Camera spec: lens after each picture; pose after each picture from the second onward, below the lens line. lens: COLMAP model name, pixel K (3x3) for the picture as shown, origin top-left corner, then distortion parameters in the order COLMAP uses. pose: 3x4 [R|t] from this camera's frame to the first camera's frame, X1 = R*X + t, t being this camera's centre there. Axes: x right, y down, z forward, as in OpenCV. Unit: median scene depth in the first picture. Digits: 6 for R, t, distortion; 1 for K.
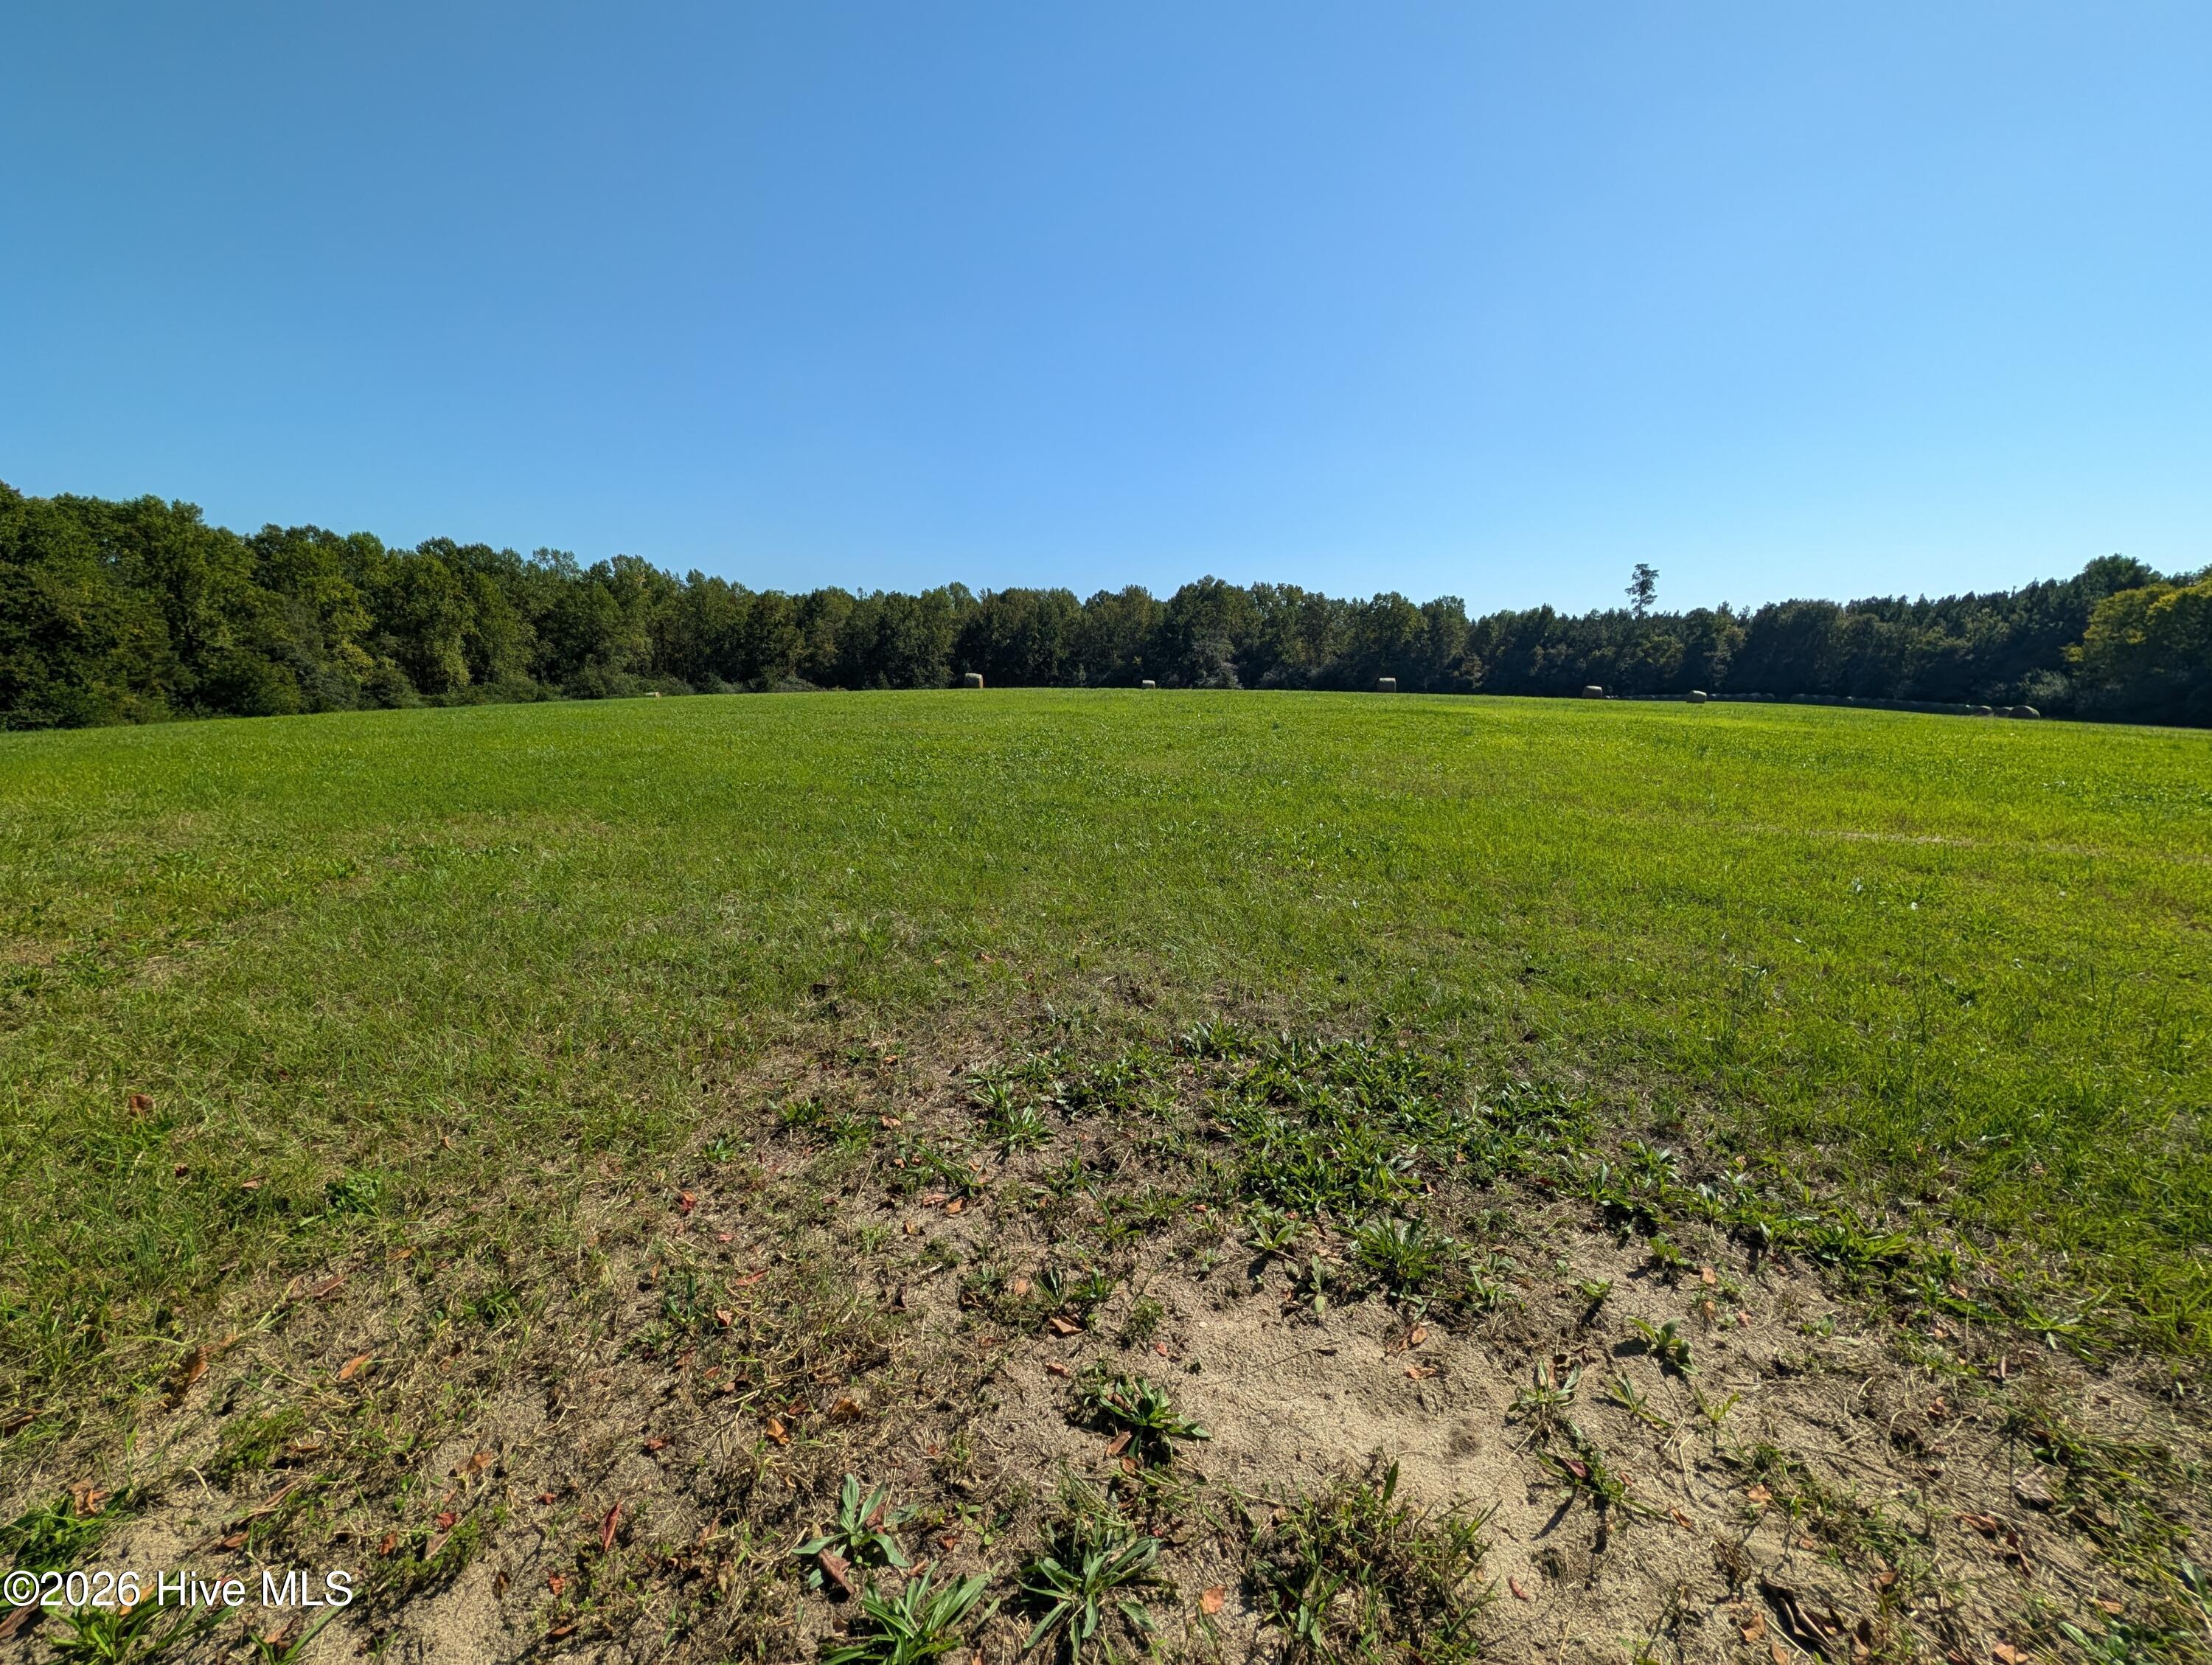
lens RADIAL K [[844.5, 0, 1106.0], [0, 844.5, 832.5], [0, 0, 1]] dist [-0.000086, -0.000085]
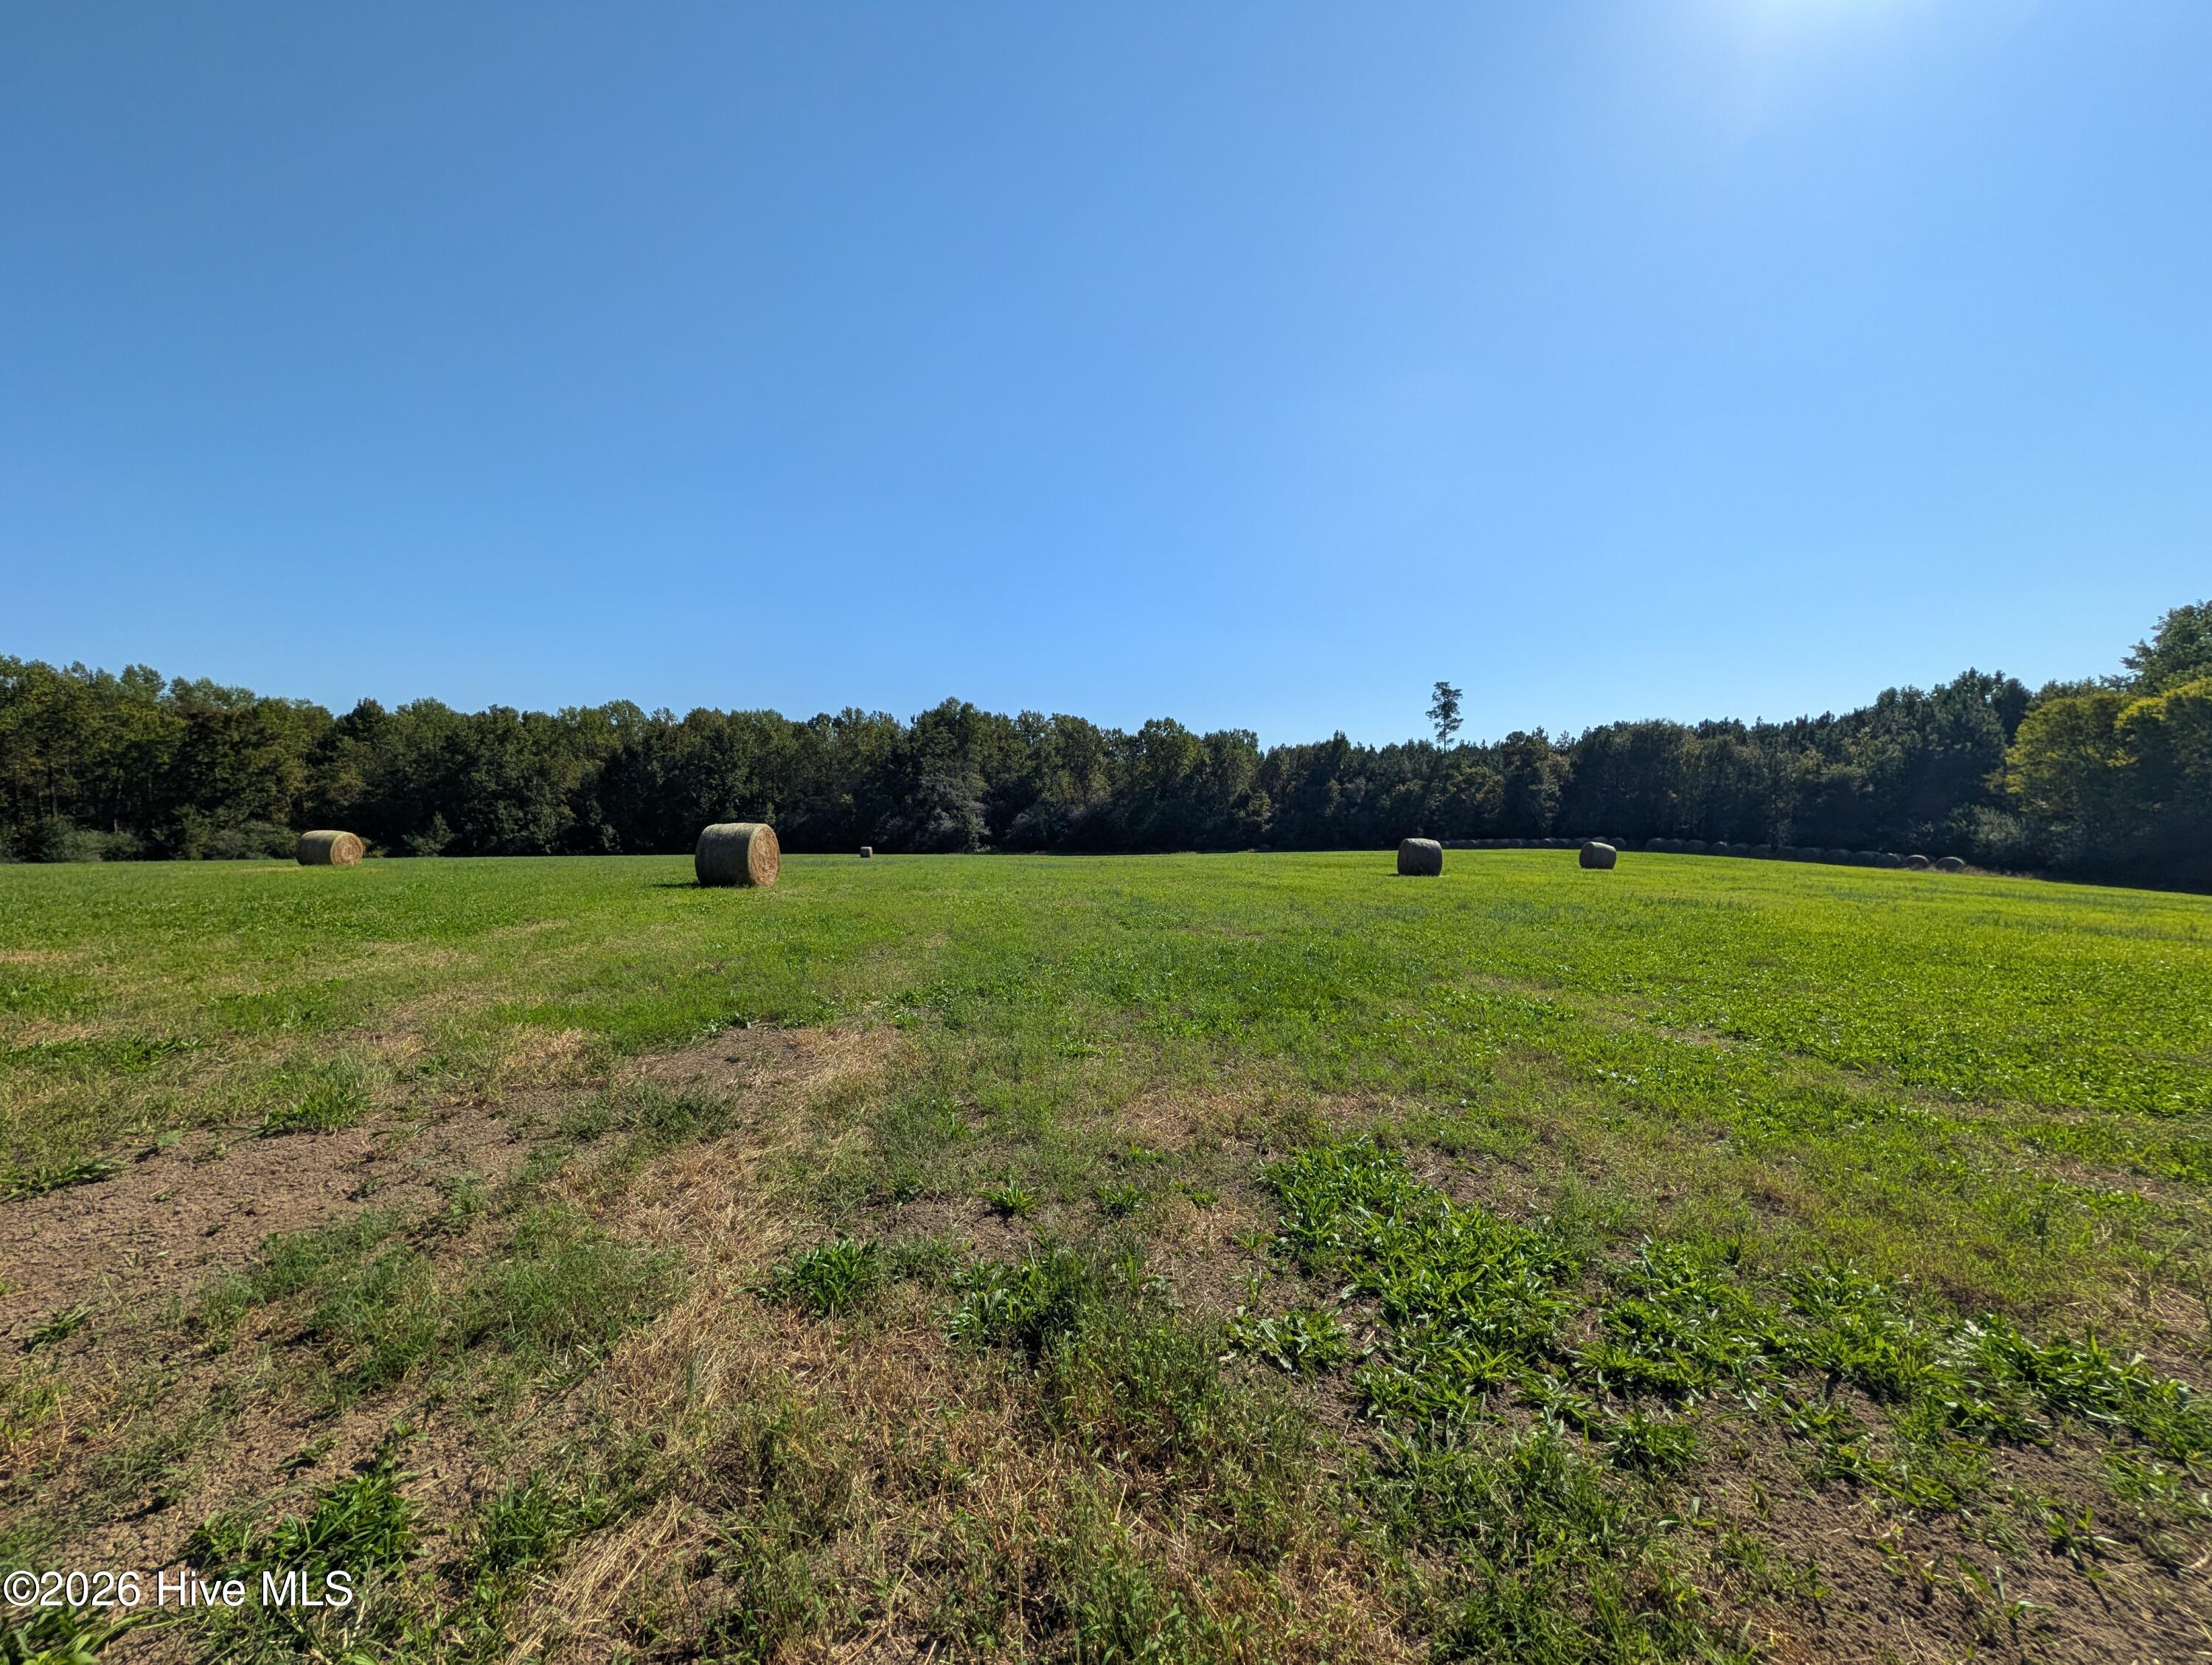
lens RADIAL K [[772.2, 0, 1106.0], [0, 772.2, 832.5], [0, 0, 1]] dist [-0.000490, -0.000060]
pose [[0.986970, -0.008232, 0.160693, 0.186211], [0.034335, 0.986463, -0.160349, -0.062715], [-0.157198, 0.163777, 0.973892, 0.336784]]
